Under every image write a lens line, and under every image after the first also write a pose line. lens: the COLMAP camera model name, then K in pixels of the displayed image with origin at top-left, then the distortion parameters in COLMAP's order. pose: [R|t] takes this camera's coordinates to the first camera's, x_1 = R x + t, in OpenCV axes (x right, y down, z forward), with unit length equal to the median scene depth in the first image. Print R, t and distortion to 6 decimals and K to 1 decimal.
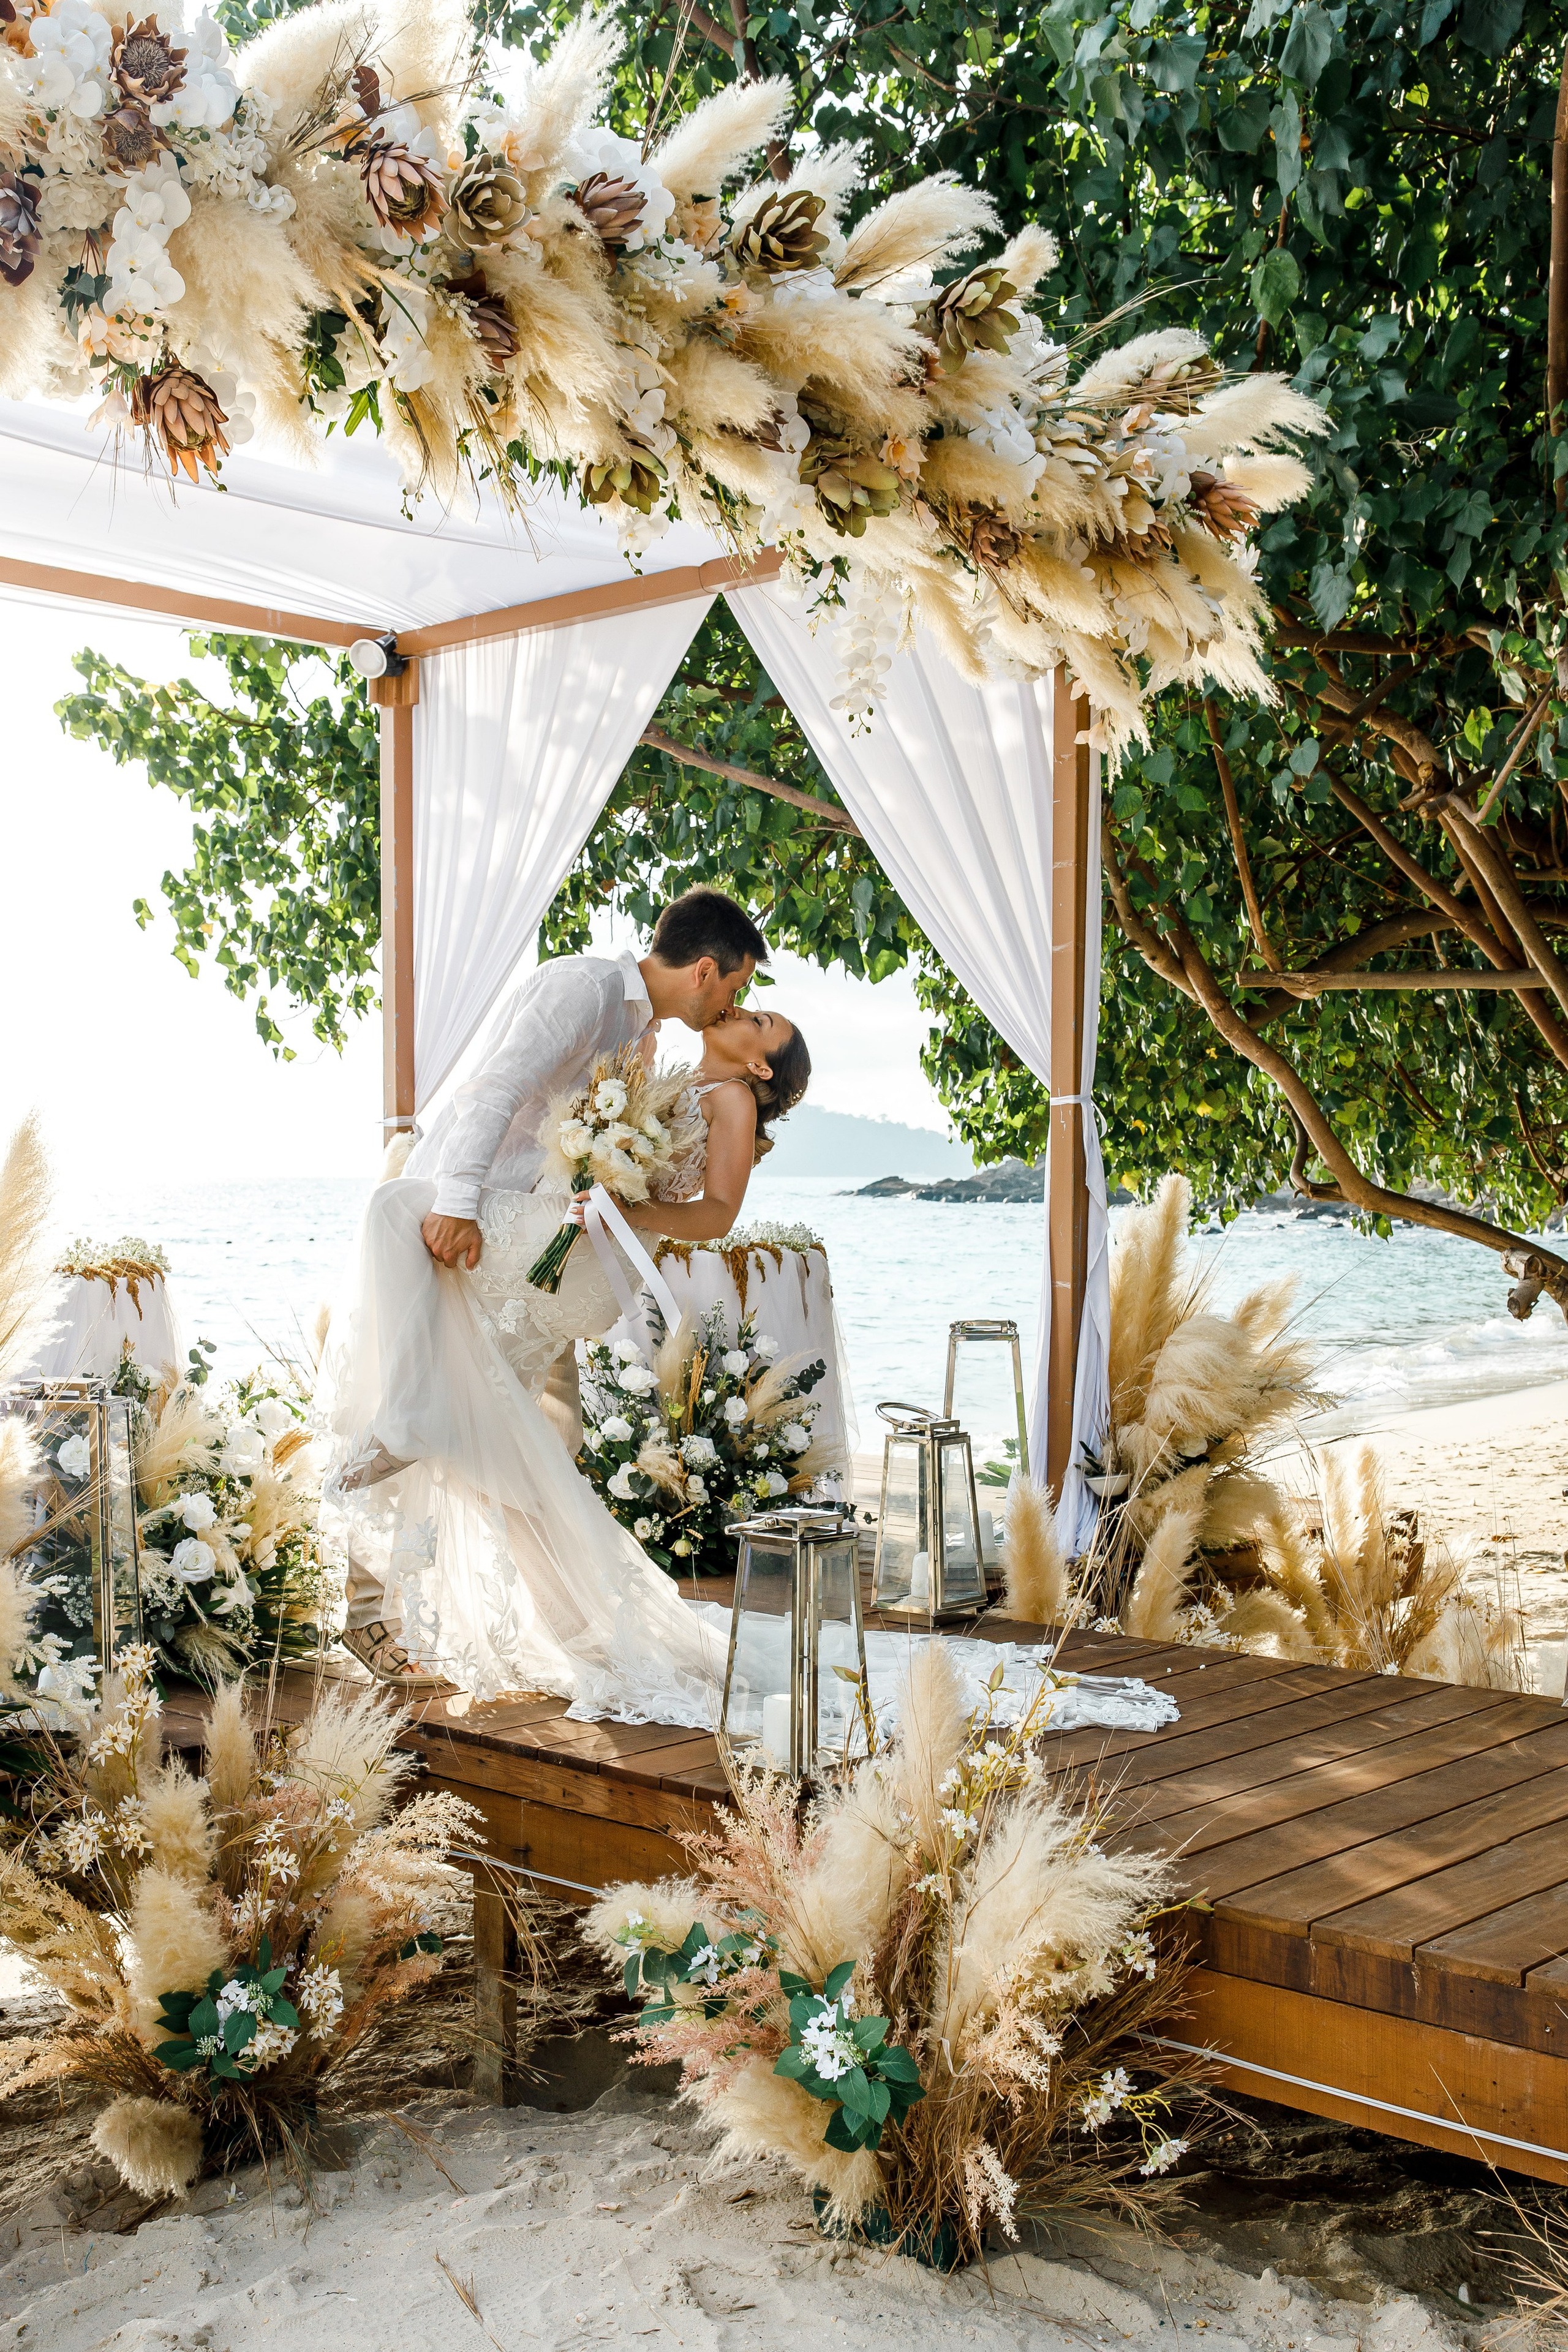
lens RADIAL K [[2493.8, 0, 801.9], [0, 2493.8, 1278.7], [0, 0, 1]] dist [0.002893, 0.008442]
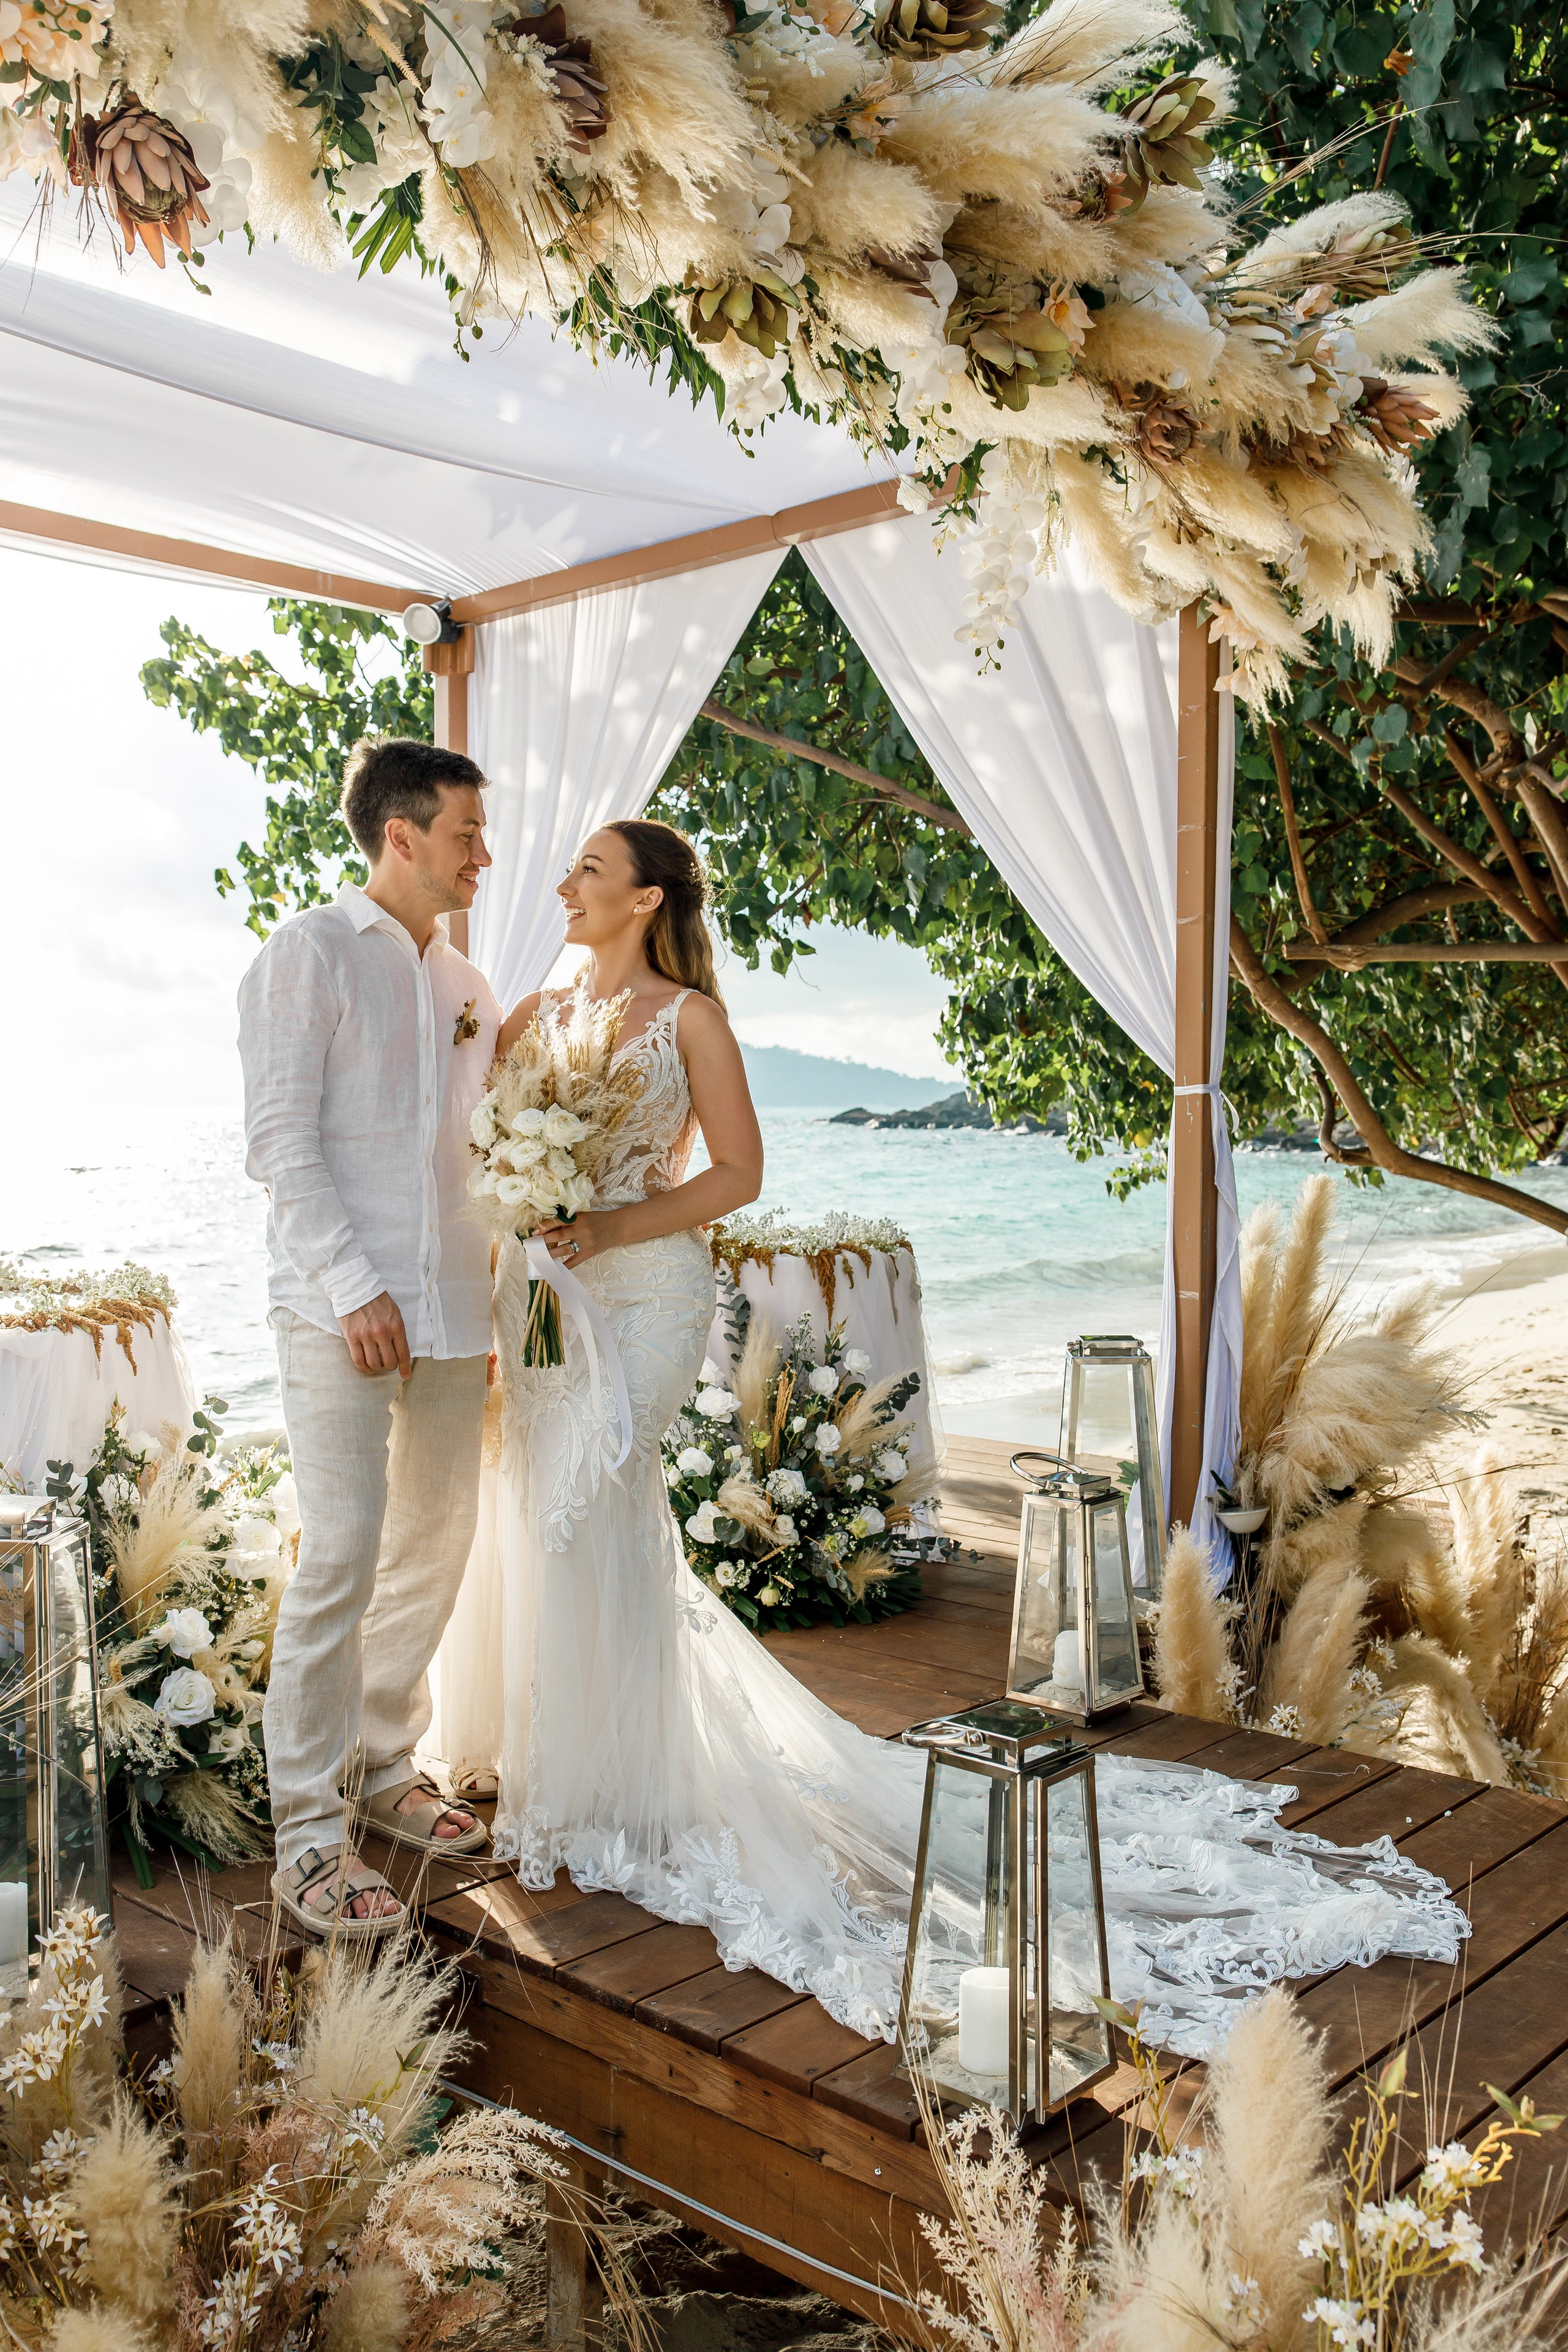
lens RADIAL K [[2003.5, 0, 784.0], [0, 2003.5, 1176.0], [0, 0, 1]] dist [-0.002133, 0.003021]
pose [[0.999995, -0.000233, 0.003167, -0.051468], [0.000247, 0.999990, -0.004373, -0.043983], [-0.003166, 0.004373, 0.999985, 0.328373]]
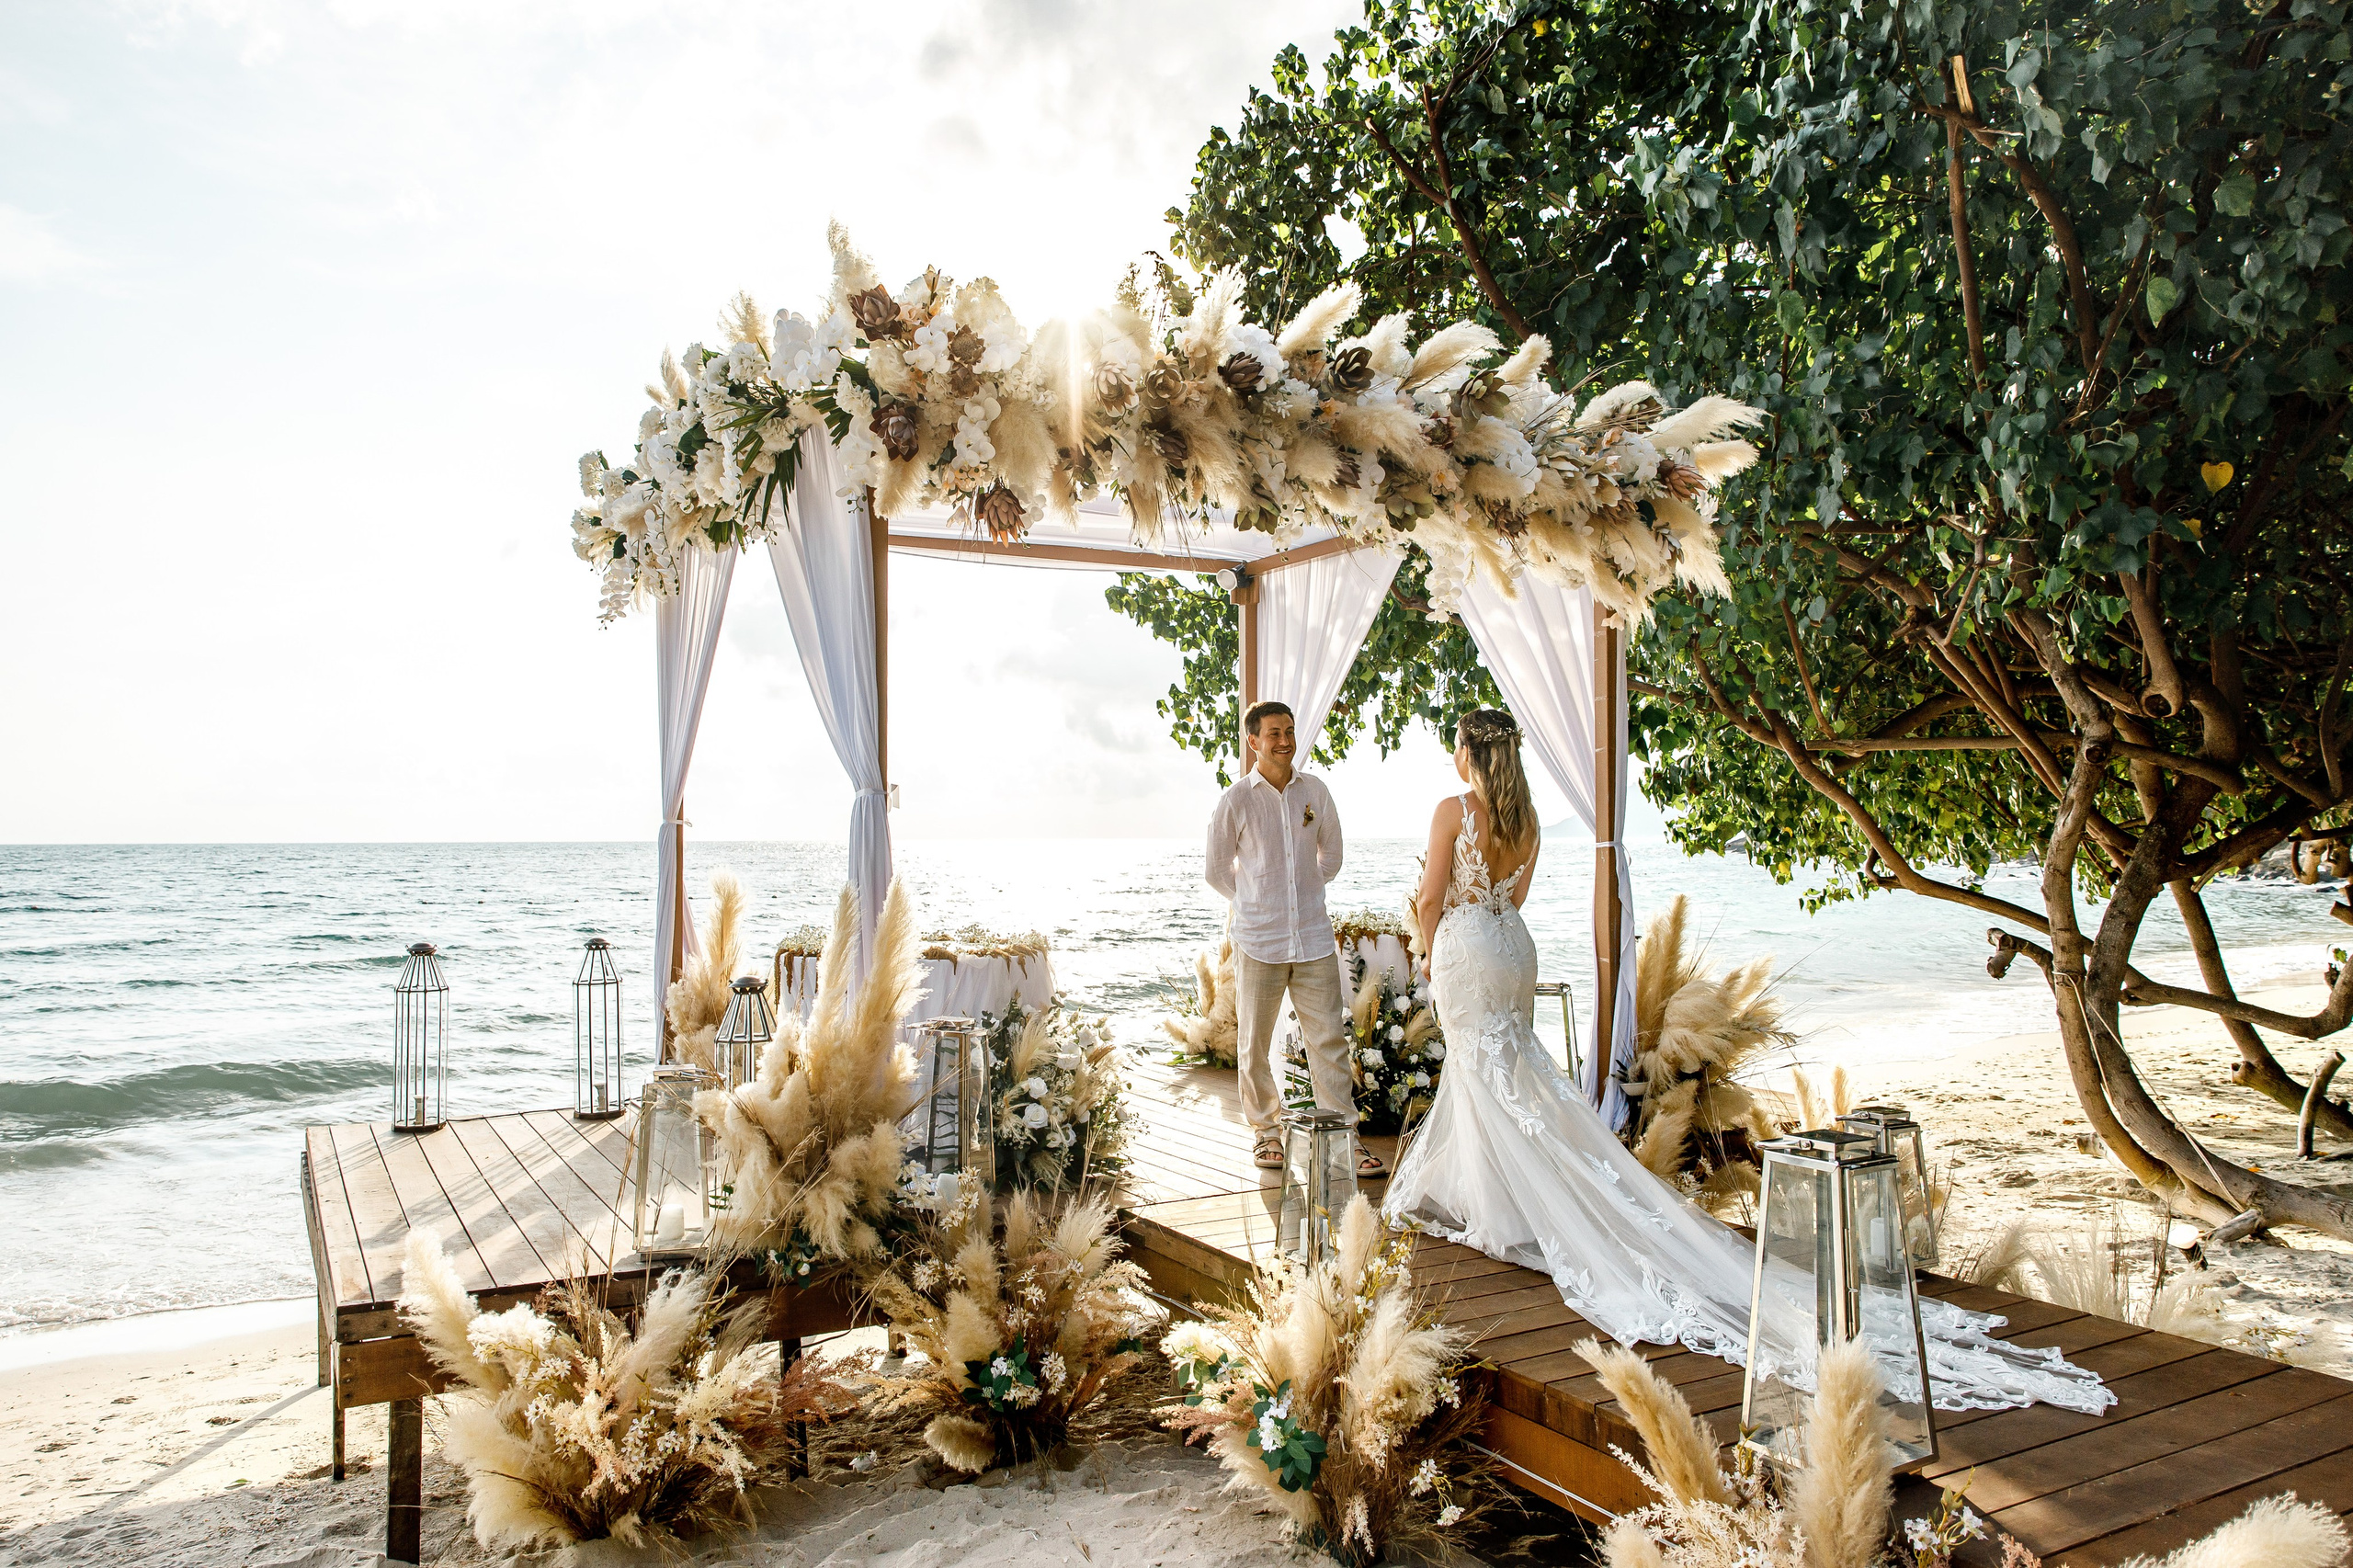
lens RADIAL K [[1617.9, 0, 1176.5], [0, 1617.9, 784.0], [0, 0, 1]] dist [0.000063, 0.001996]
pose [[0.951036, -0.013778, -0.308773, 0.194778], [-0.008429, 0.997478, -0.070472, -0.040995], [0.308966, 0.069624, 0.948521, -0.086008]]
